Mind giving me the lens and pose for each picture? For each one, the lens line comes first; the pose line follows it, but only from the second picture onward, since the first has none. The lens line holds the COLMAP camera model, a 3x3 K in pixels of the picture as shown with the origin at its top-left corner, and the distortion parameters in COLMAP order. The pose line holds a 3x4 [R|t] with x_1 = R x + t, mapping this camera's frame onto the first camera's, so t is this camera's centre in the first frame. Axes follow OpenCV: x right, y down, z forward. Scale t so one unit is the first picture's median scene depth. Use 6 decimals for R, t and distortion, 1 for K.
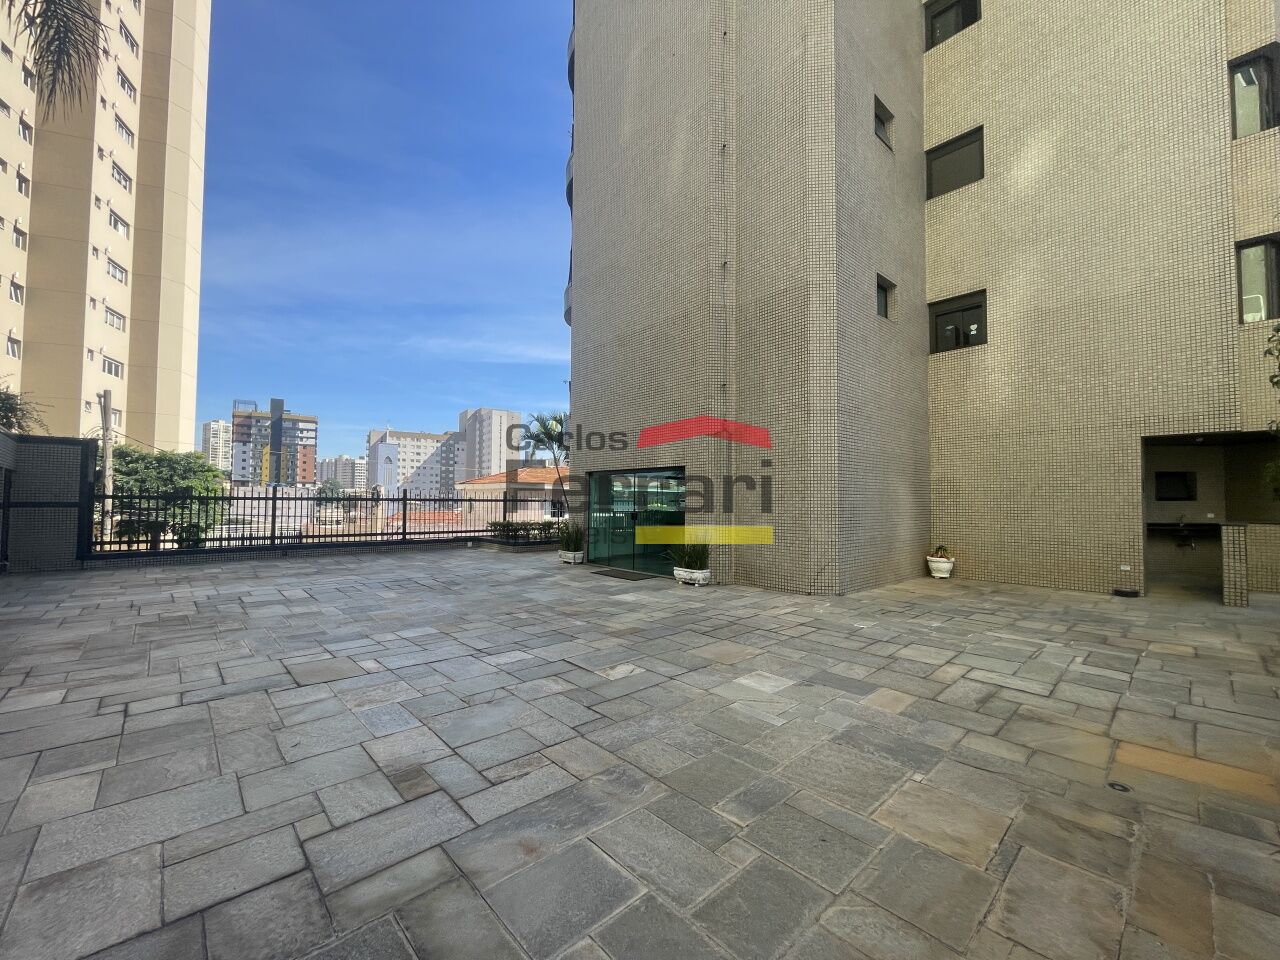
lens RADIAL K [[515.8, 0, 642.3], [0, 515.8, 487.2], [0, 0, 1]] dist [-0.009872, 0.000045]
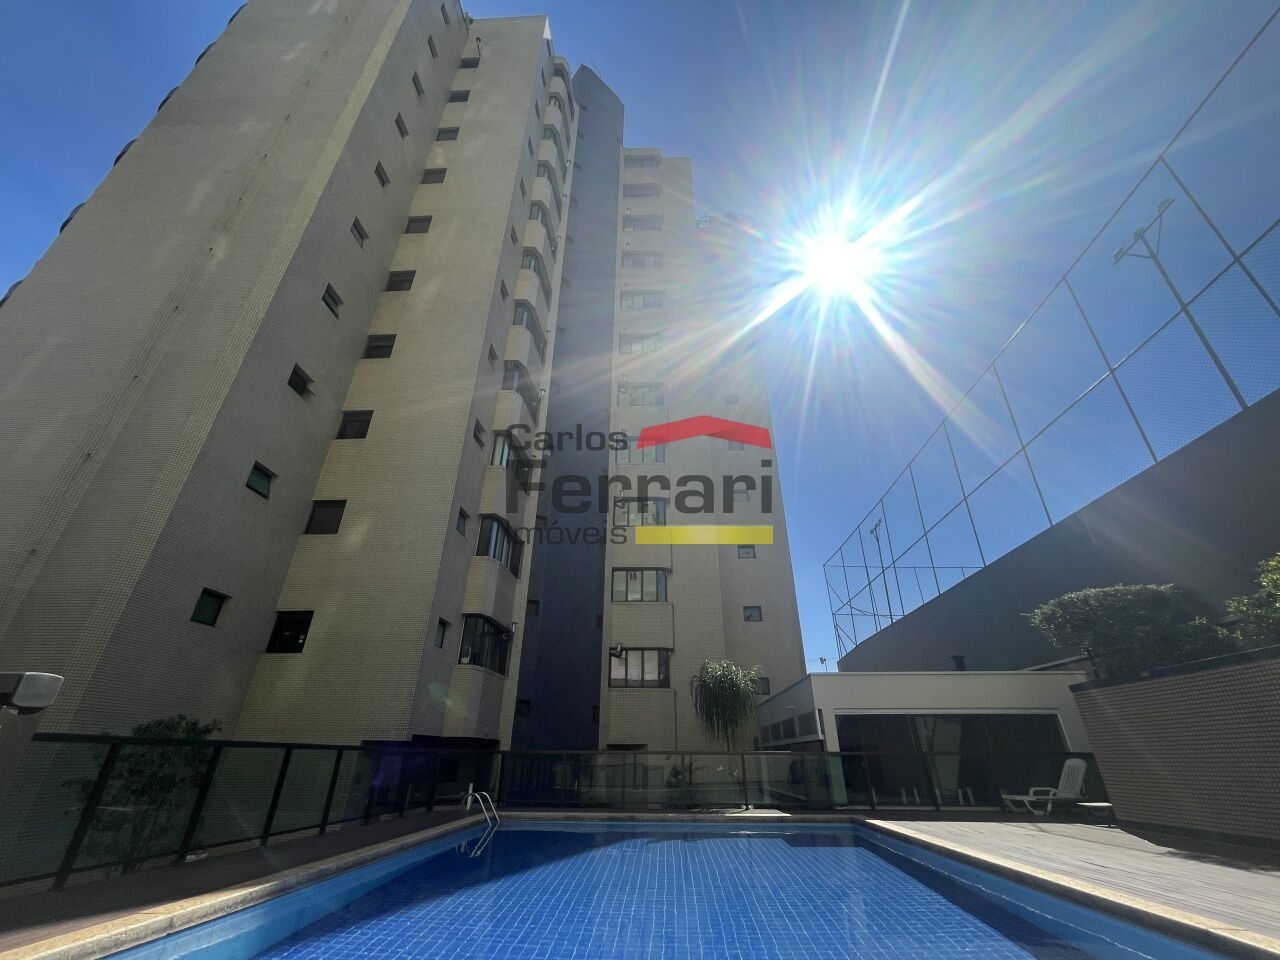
lens RADIAL K [[515.8, 0, 642.3], [0, 515.8, 487.2], [0, 0, 1]] dist [-0.009872, 0.000045]
pose [[0.717954, 0.320138, 0.618105, 0.341299], [-0.016966, 0.895750, -0.444234, -0.089238], [-0.695884, 0.308452, 0.648539, -0.575995]]
